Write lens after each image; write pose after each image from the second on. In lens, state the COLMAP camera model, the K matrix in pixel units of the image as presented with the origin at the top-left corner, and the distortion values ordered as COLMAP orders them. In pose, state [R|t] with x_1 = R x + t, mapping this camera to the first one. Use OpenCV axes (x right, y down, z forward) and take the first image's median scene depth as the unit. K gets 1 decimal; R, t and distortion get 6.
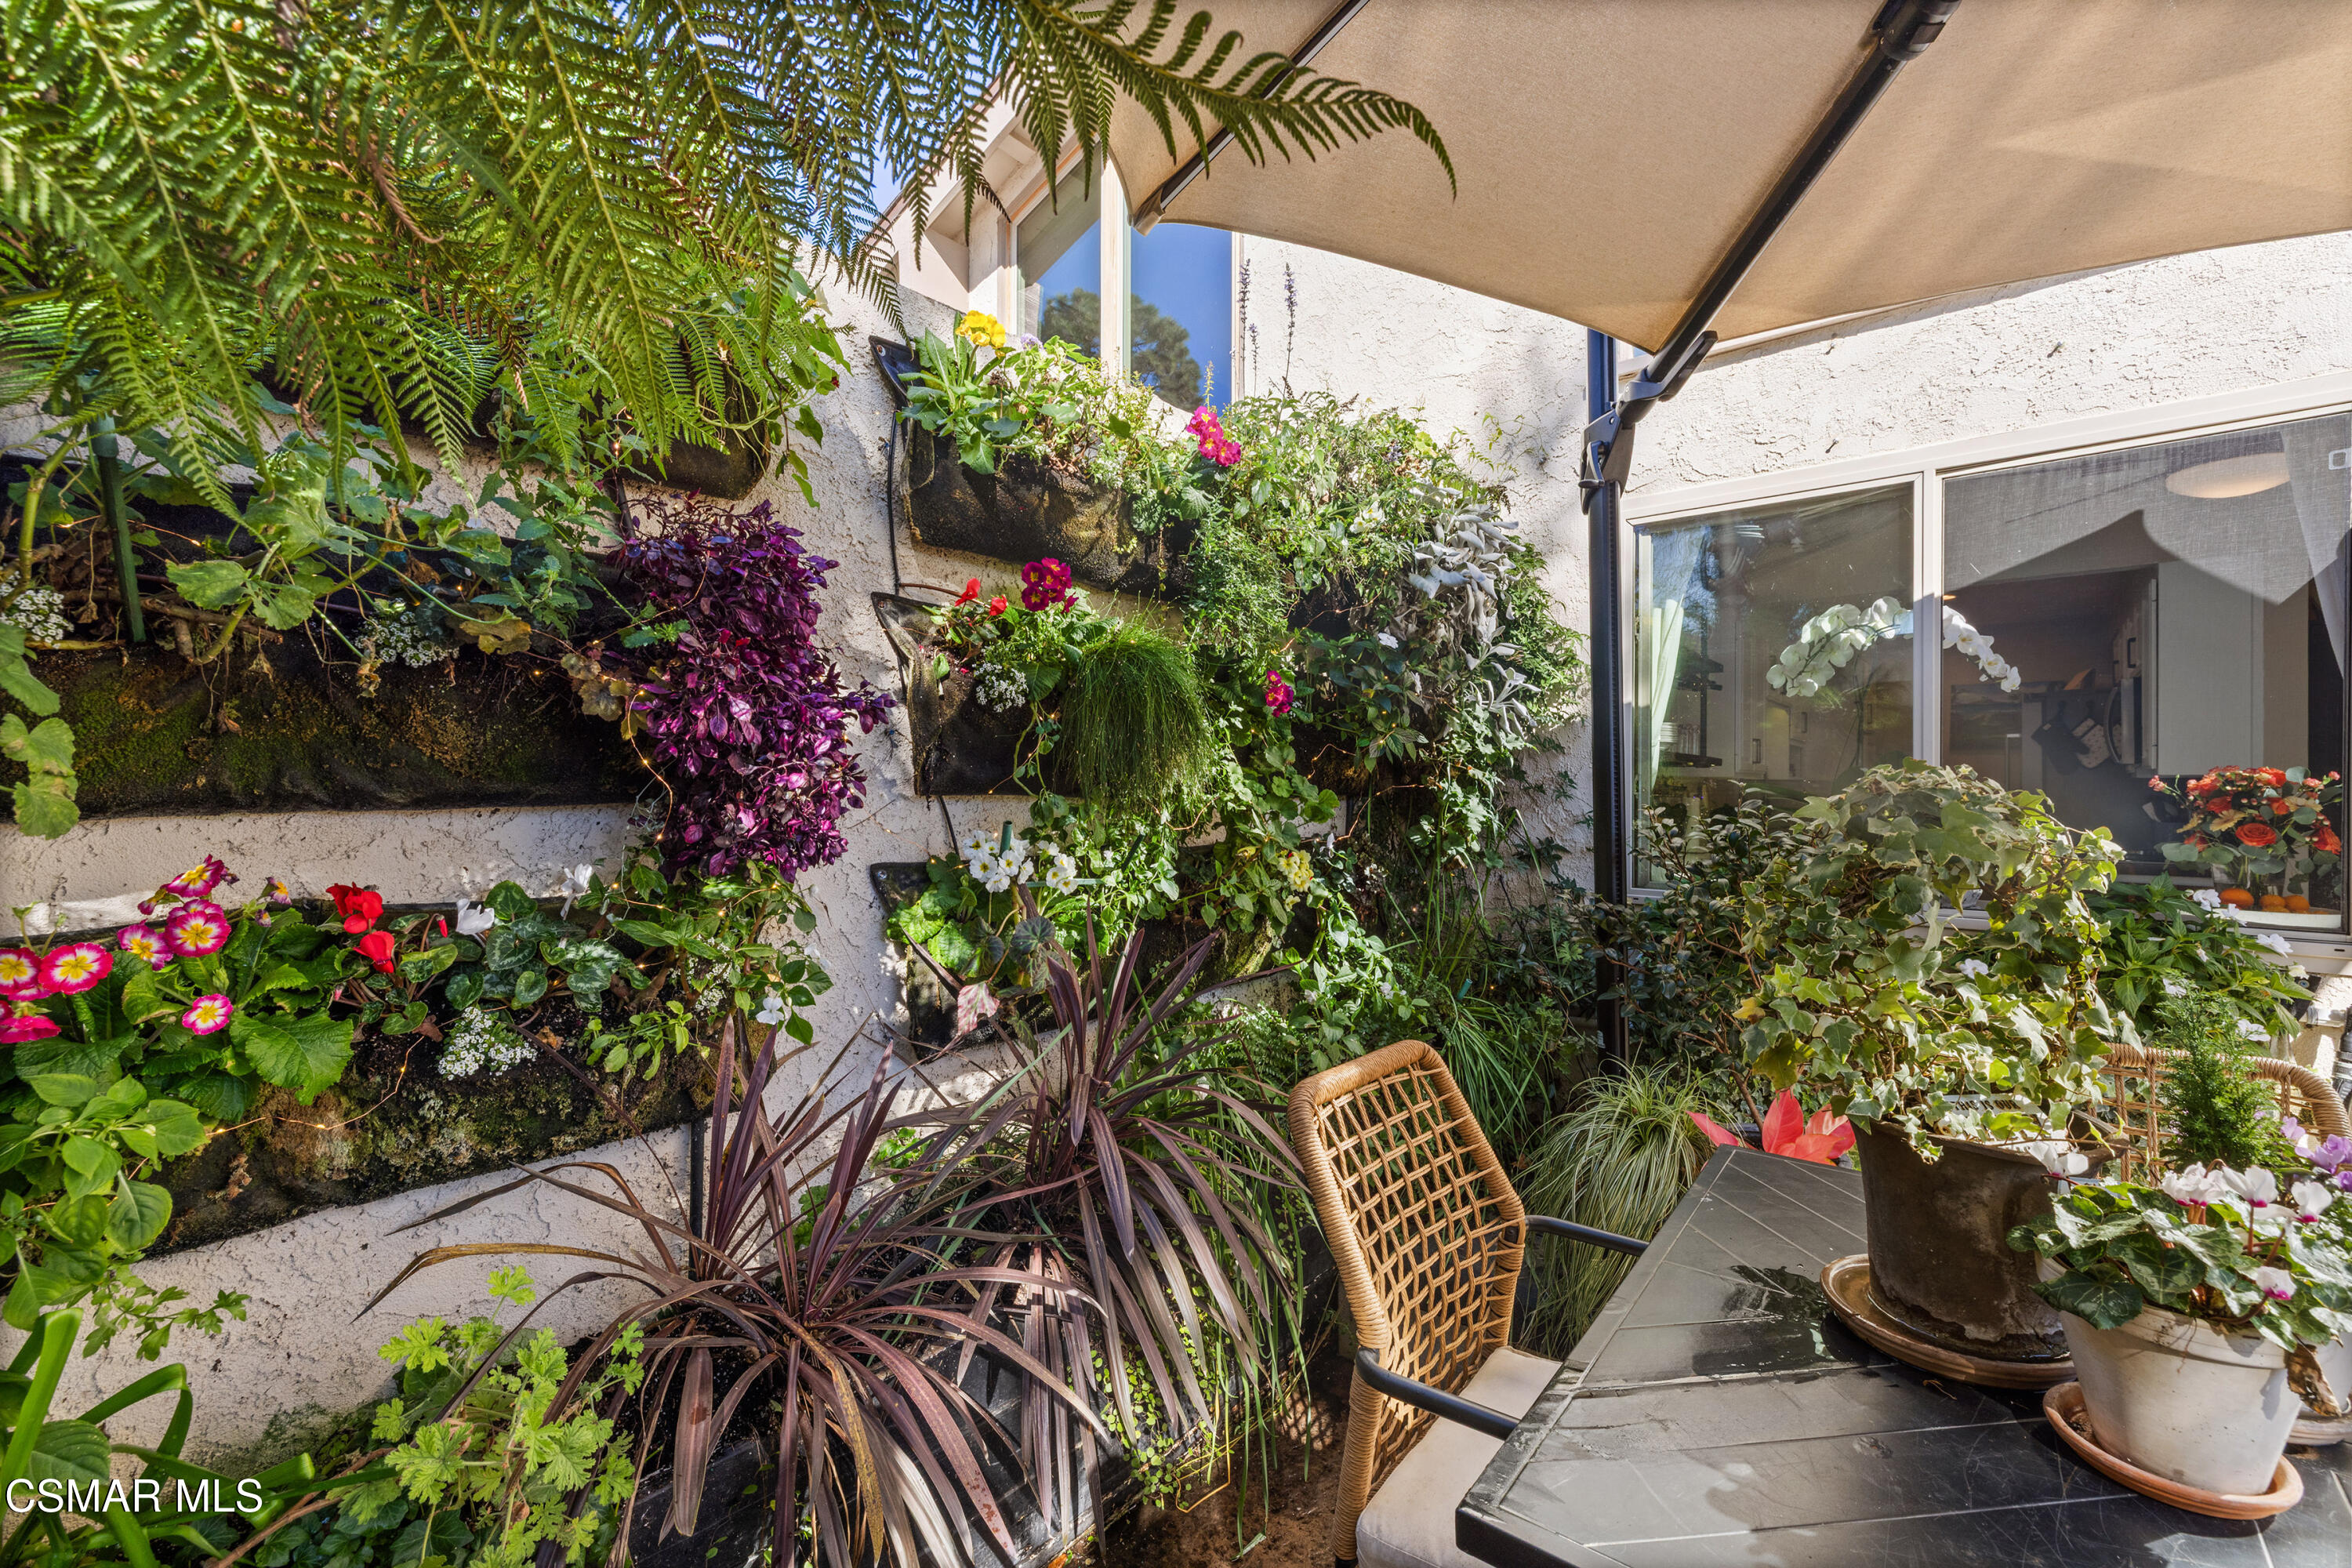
lens RADIAL K [[993.9, 0, 1172.4], [0, 993.9, 780.0], [0, 0, 1]] dist [0.000539, 0.000026]
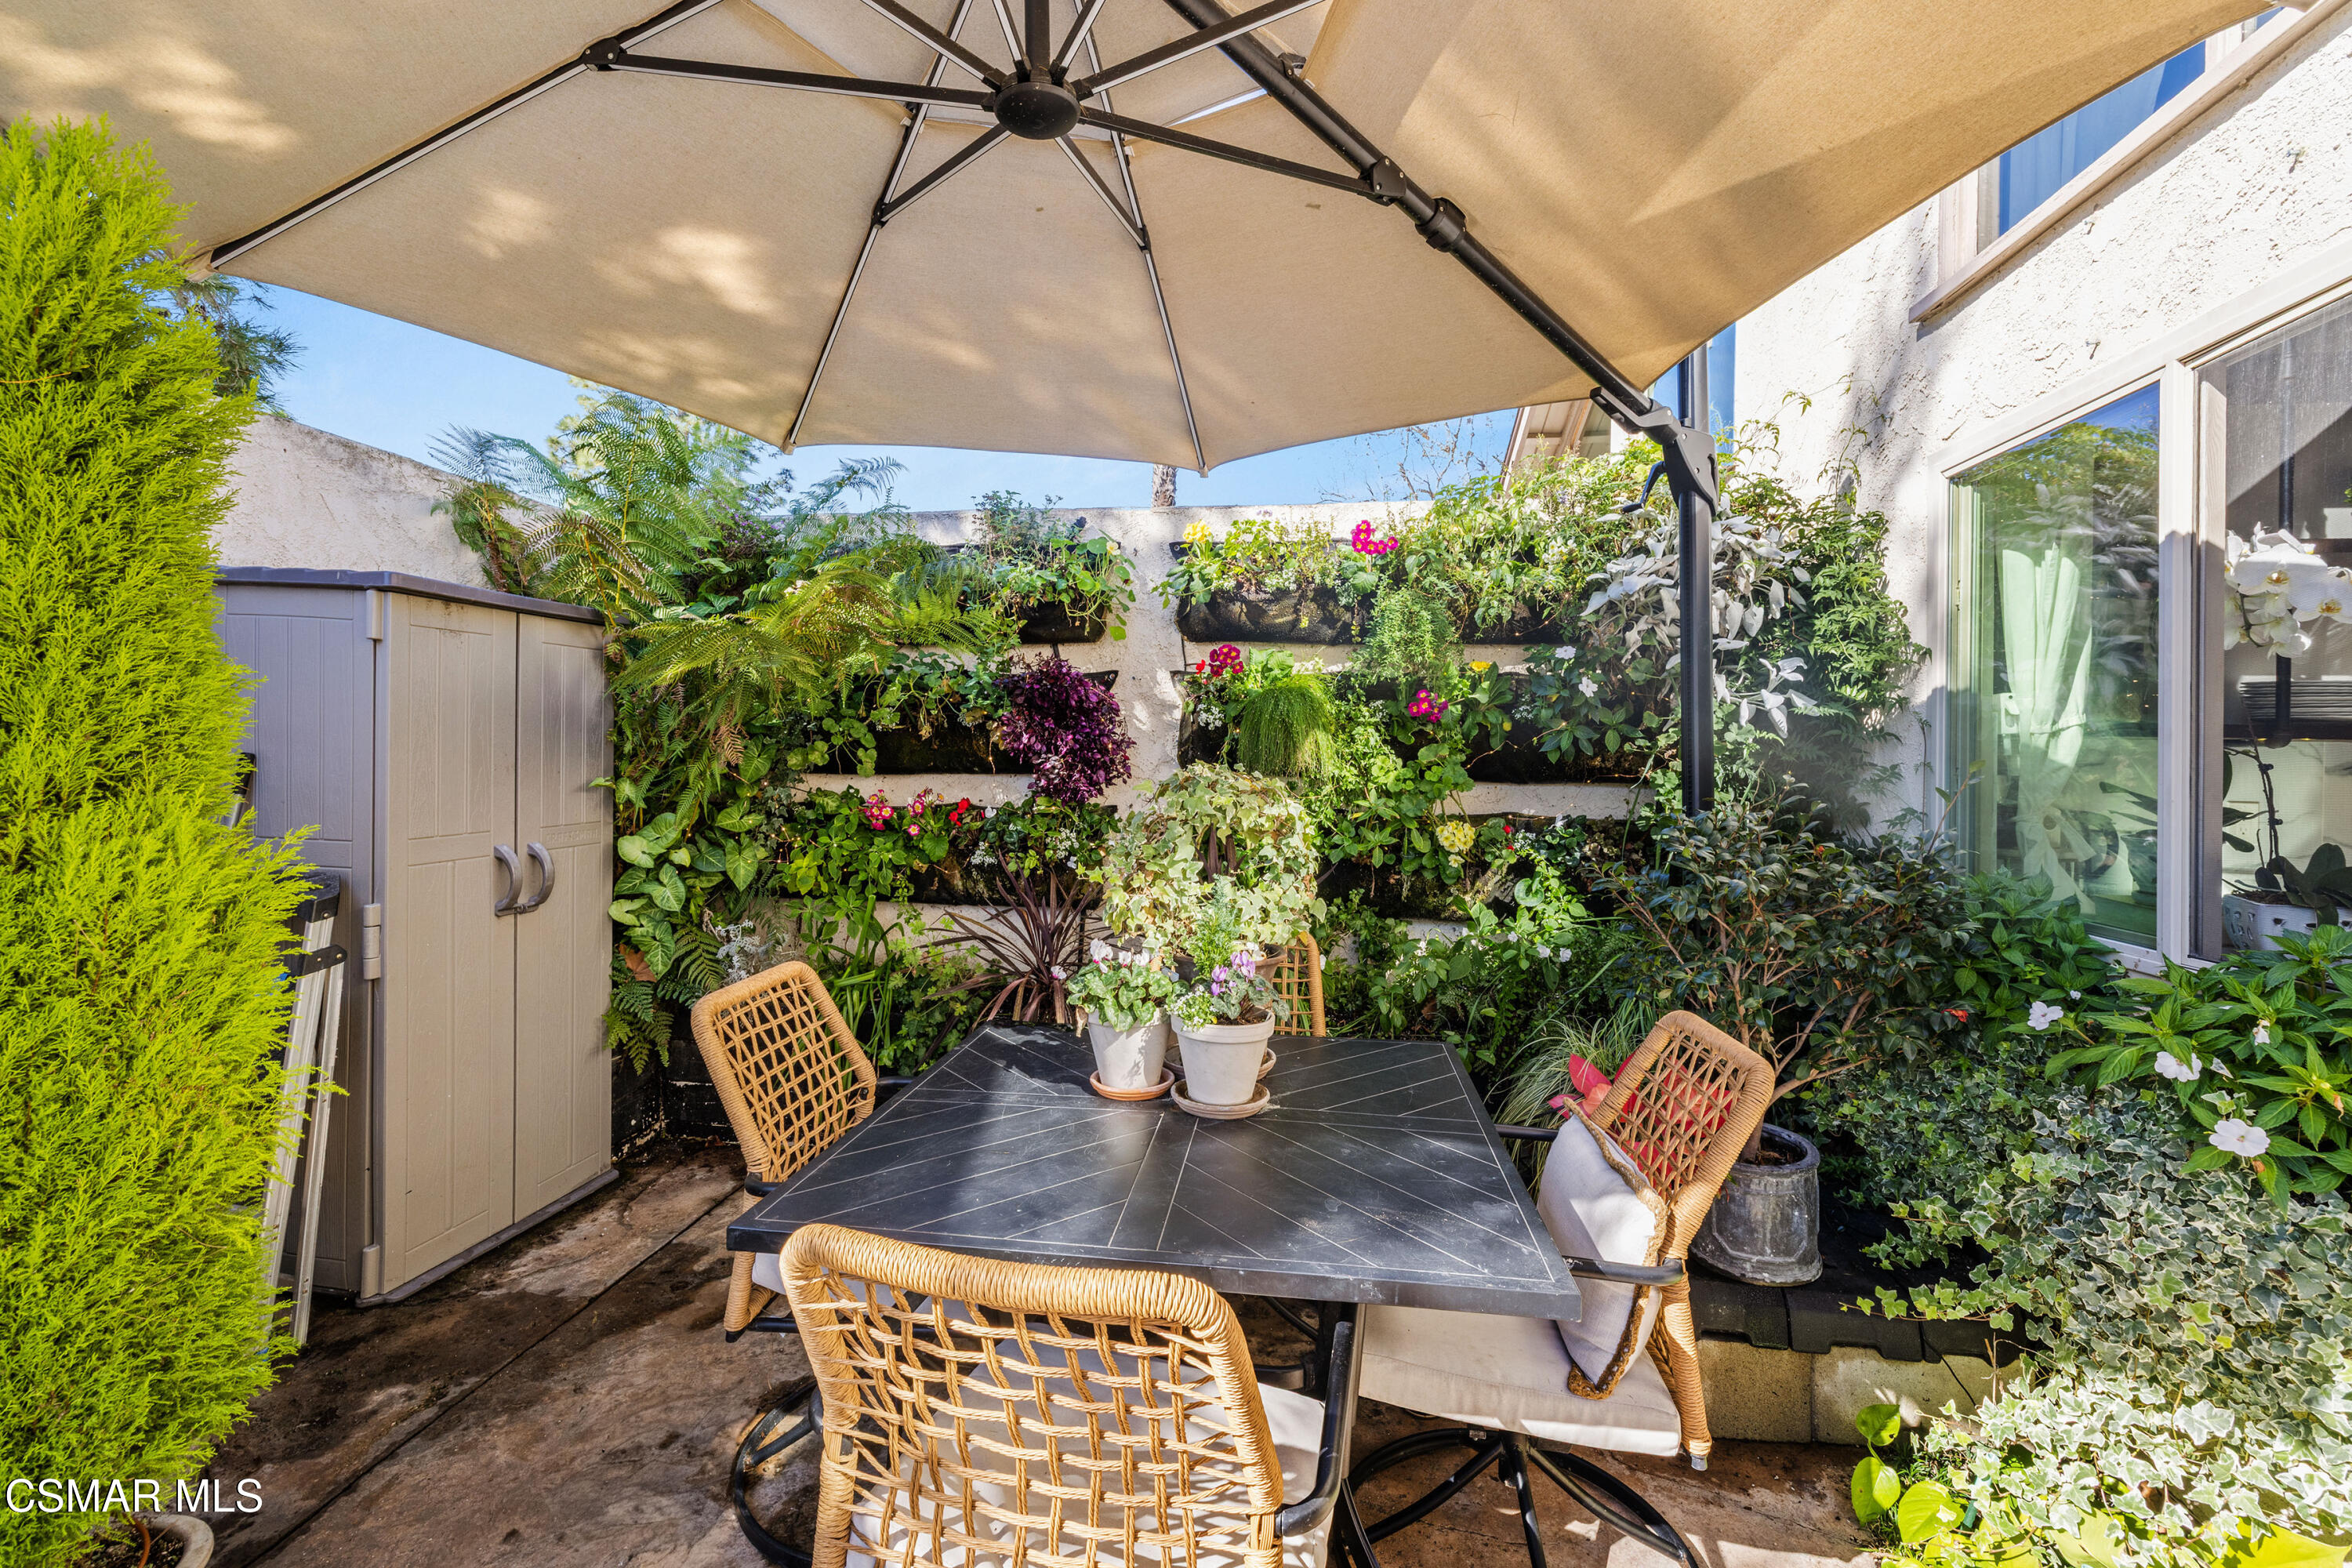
lens RADIAL K [[999.4, 0, 1180.9], [0, 999.4, 752.9], [0, 0, 1]] dist [0.001724, 0.000293]
pose [[0.511106, 0.002975, -0.859513, 1.495417], [-0.007612, 0.999970, -0.001065, -0.024550], [0.859484, 0.007087, 0.511113, -0.000032]]
